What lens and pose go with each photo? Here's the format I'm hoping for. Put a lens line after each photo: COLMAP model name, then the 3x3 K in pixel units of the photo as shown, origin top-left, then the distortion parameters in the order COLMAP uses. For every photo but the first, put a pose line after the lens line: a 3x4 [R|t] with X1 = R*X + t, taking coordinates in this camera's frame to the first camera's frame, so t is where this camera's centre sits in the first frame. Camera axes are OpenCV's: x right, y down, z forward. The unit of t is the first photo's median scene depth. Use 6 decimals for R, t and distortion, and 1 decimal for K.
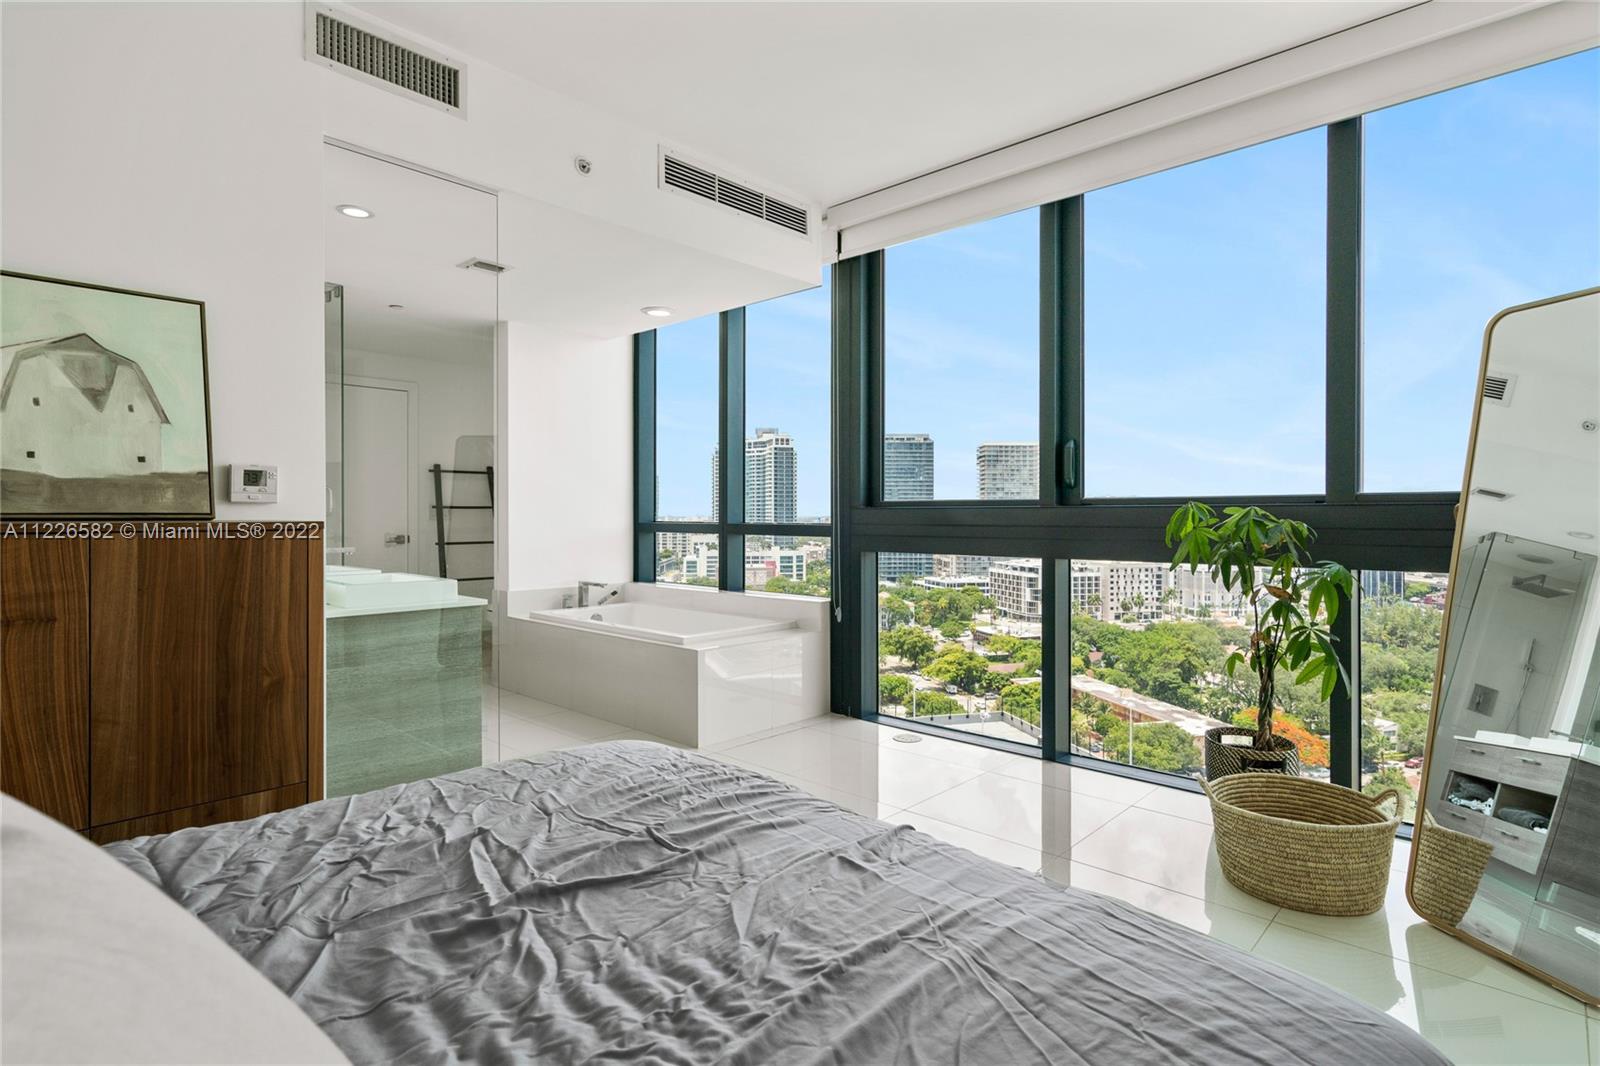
lens RADIAL K [[828.3, 0, 798.7], [0, 828.3, 518.5], [0, 0, 1]] dist [0.008685, 0.000860]
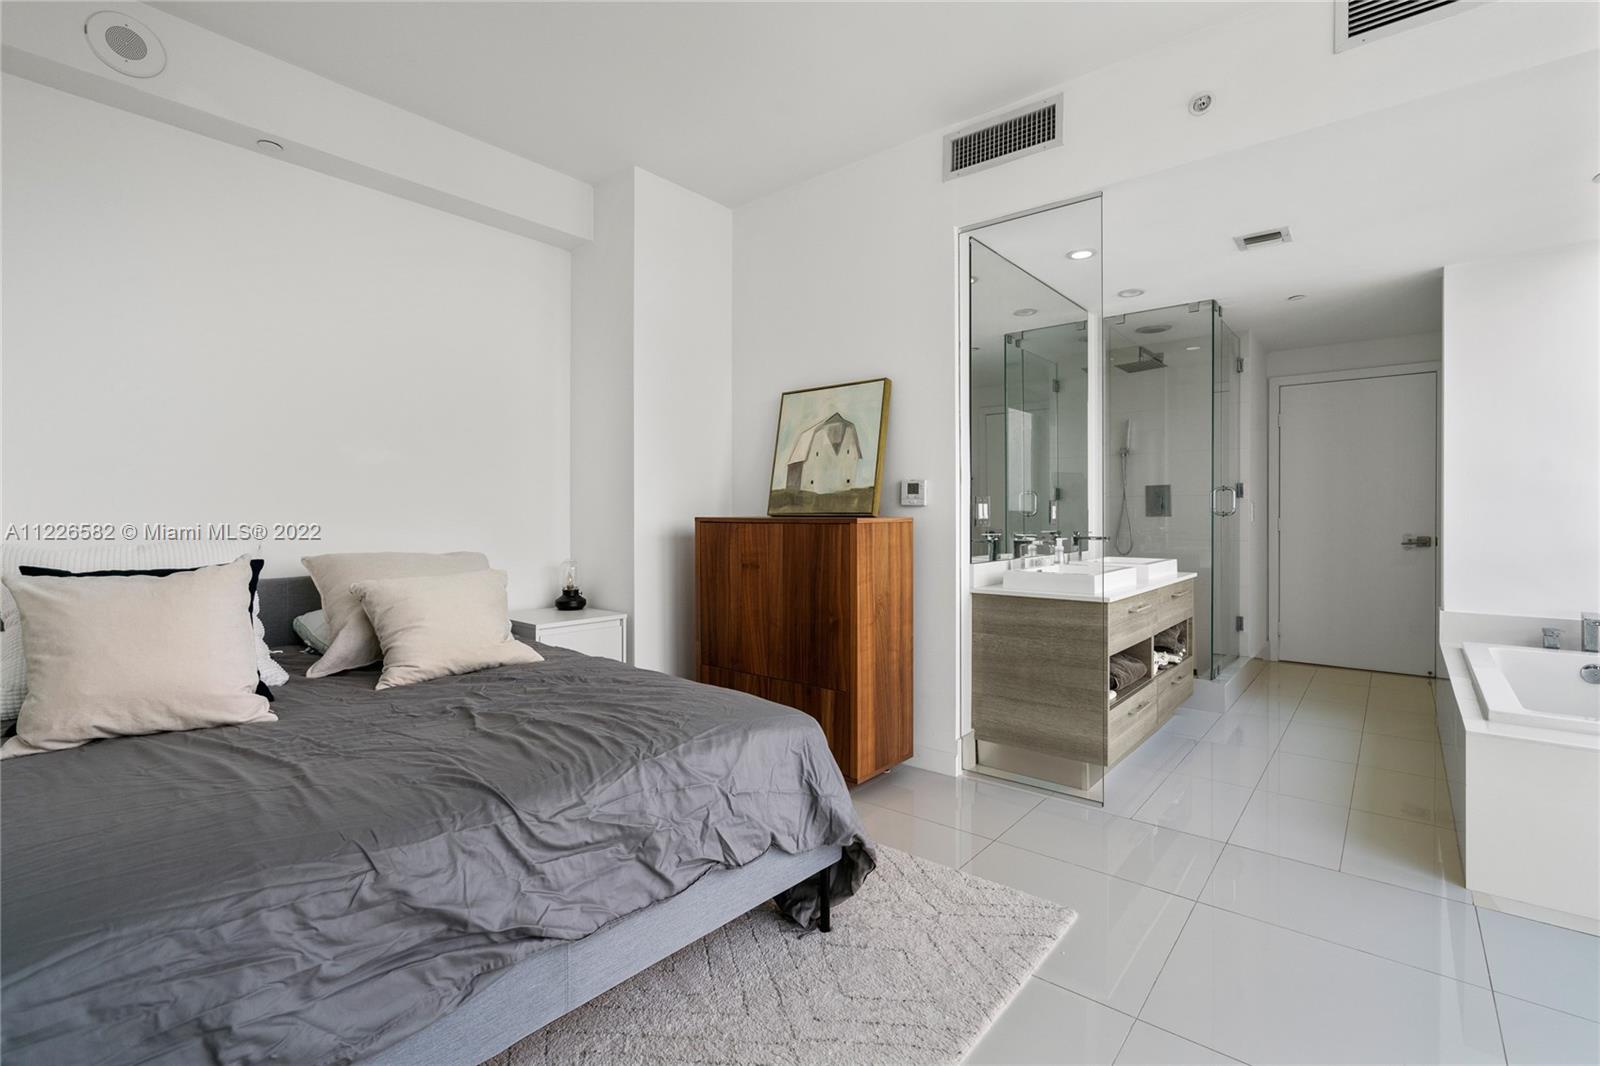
lens RADIAL K [[720.3, 0, 803.8], [0, 720.3, 514.6], [0, 0, 1]] dist [-0.006997, 0.005201]
pose [[0.062269, -0.000933, -0.998059, 0.514453], [-0.004498, 0.999989, -0.001215, -0.000350], [0.998049, 0.004565, 0.062264, 0.625669]]
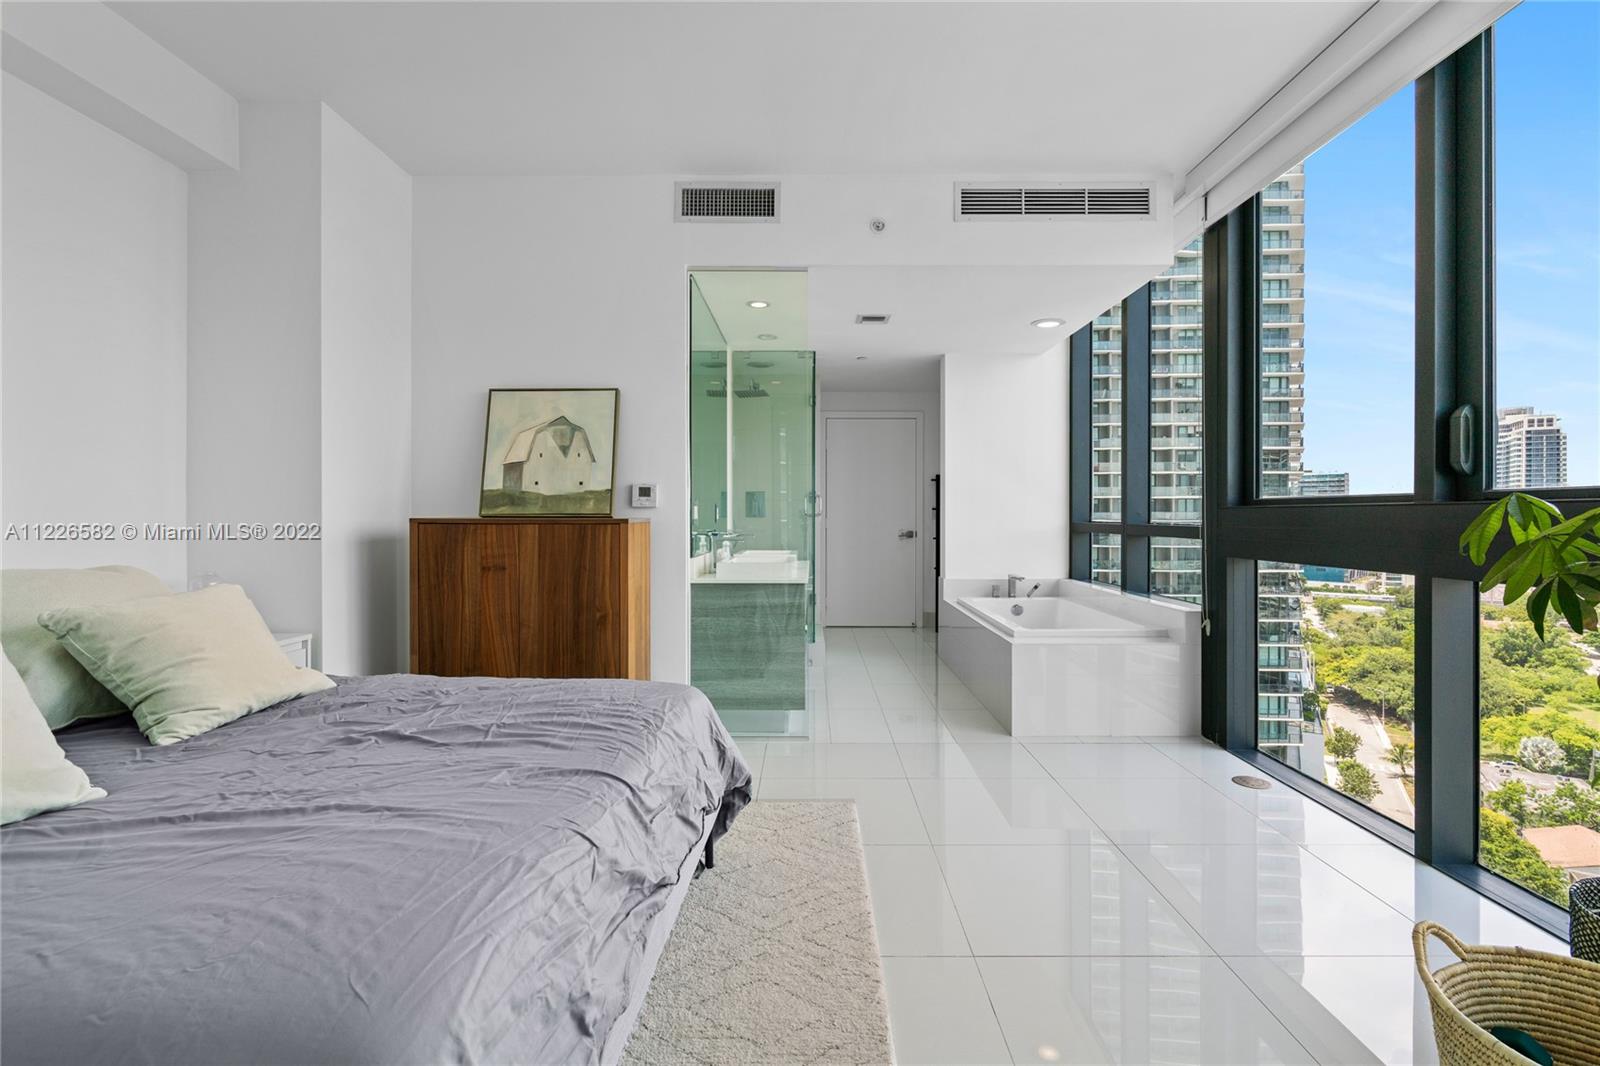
lens RADIAL K [[720.3, 0, 792.3], [0, 720.3, 519.5], [0, 0, 1]] dist [-0.006997, 0.005201]
pose [[0.666922, 0.004107, -0.745116, 0.499718], [-0.003378, 0.999991, 0.002489, 0.000425], [0.745120, 0.000857, 0.666930, 0.239098]]
